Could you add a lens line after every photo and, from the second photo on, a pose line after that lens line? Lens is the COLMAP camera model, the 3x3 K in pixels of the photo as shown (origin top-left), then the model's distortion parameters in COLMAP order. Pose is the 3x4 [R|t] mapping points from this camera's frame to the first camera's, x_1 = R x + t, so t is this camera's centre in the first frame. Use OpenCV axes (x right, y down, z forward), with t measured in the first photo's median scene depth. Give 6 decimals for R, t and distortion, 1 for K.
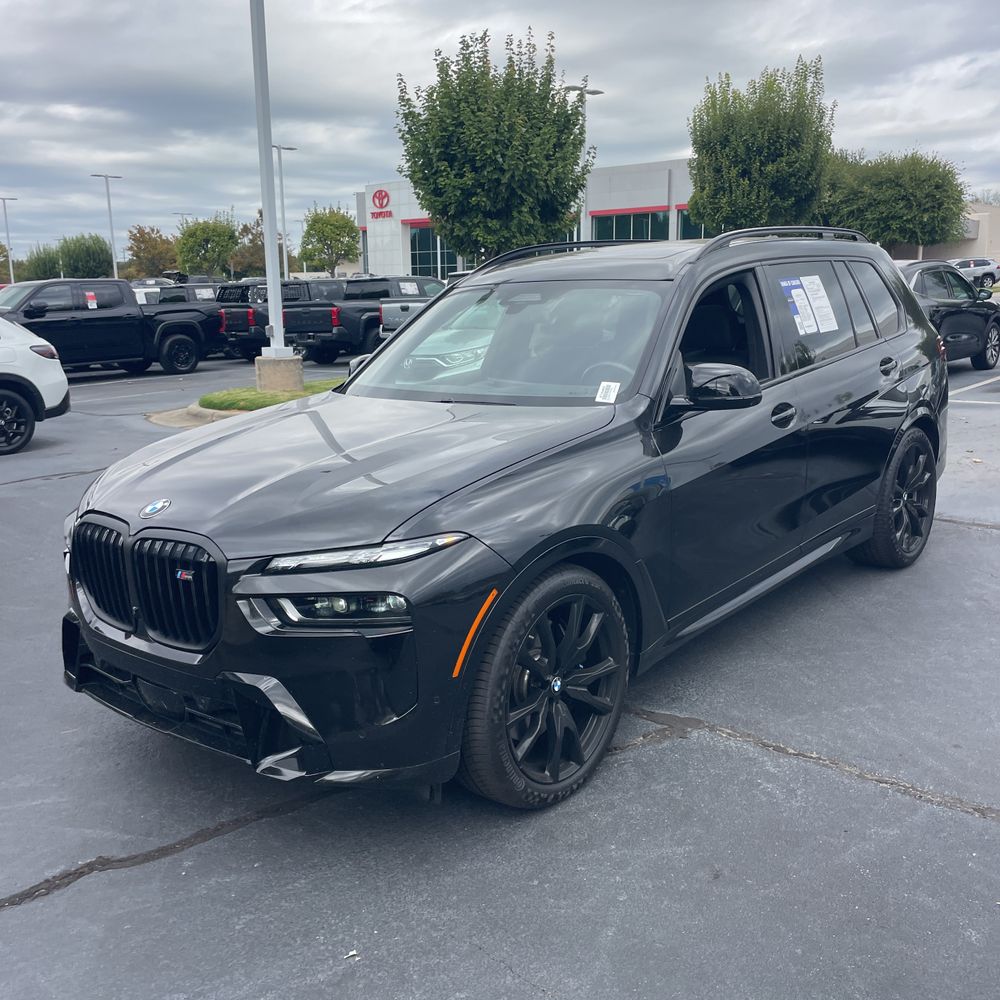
lens RADIAL K [[1008.4, 0, 500.0], [0, 1008.4, 500.0], [0, 0, 1]] dist [0.083508, -0.100589]
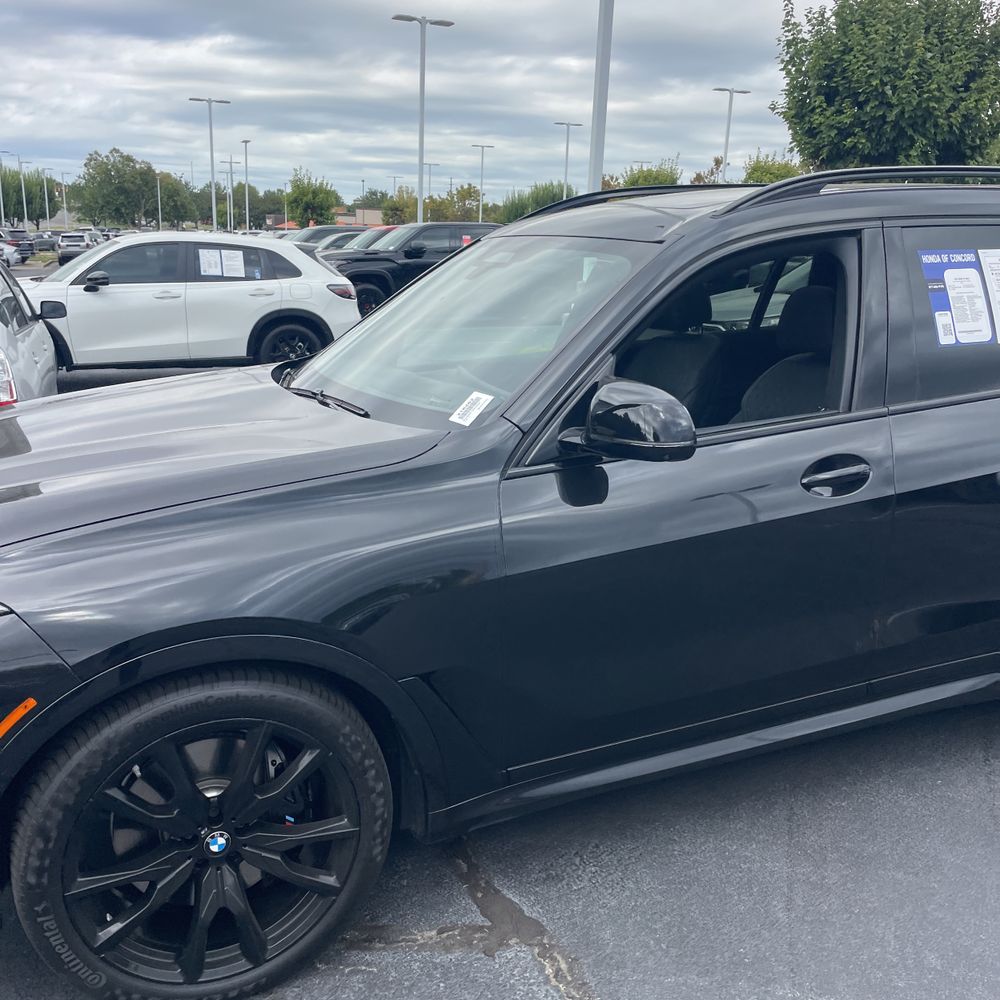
lens RADIAL K [[1001.5, 0, 500.0], [0, 1001.5, 500.0], [0, 0, 1]] dist [0.073336, -0.090822]
pose [[0.897623, 0.154186, -0.412916, 0.107821], [-0.134625, 0.987958, 0.076255, -0.026832], [0.419702, -0.012860, 0.907571, 0.111268]]
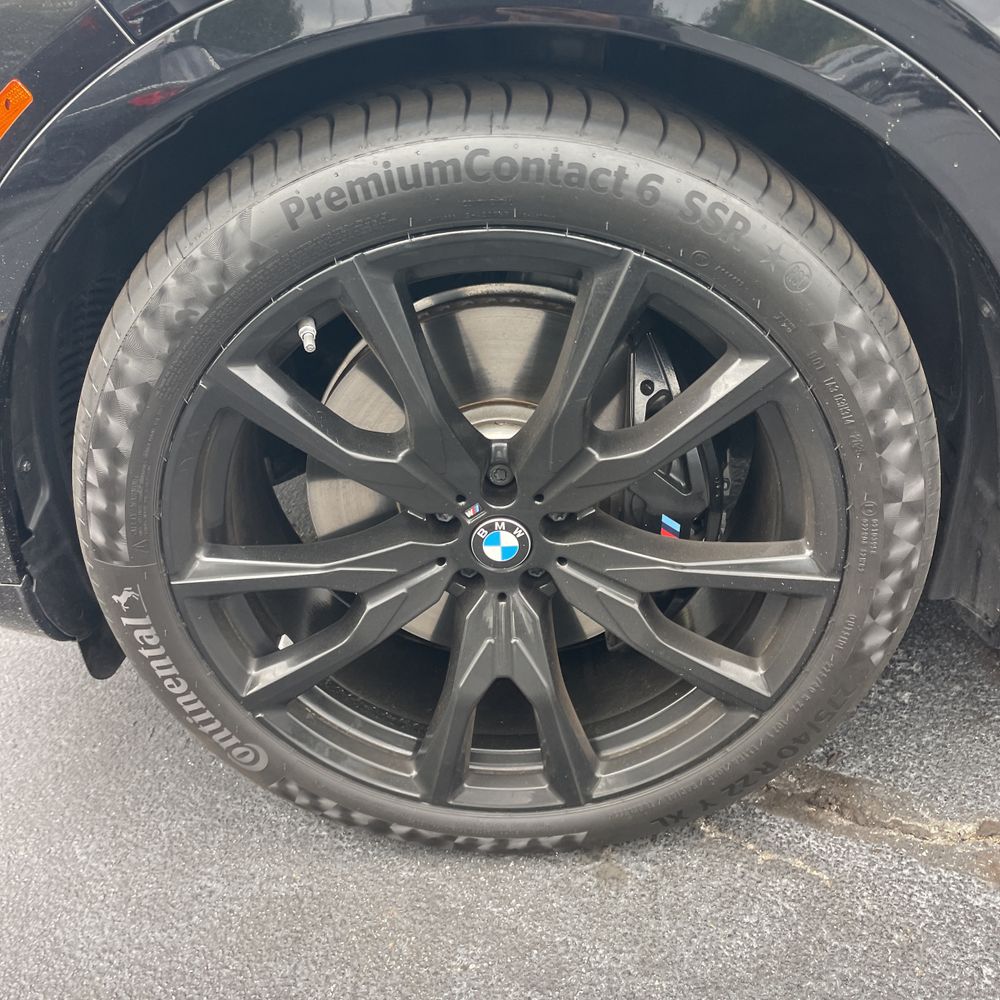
lens RADIAL K [[1008.4, 0, 500.0], [0, 1008.4, 500.0], [0, 0, 1]] dist [0.083508, -0.100589]
pose [[0.620023, 0.404901, -0.672031, 0.056990], [-0.150592, 0.902035, 0.404542, 0.012995], [0.769996, -0.149623, 0.620258, 0.191855]]
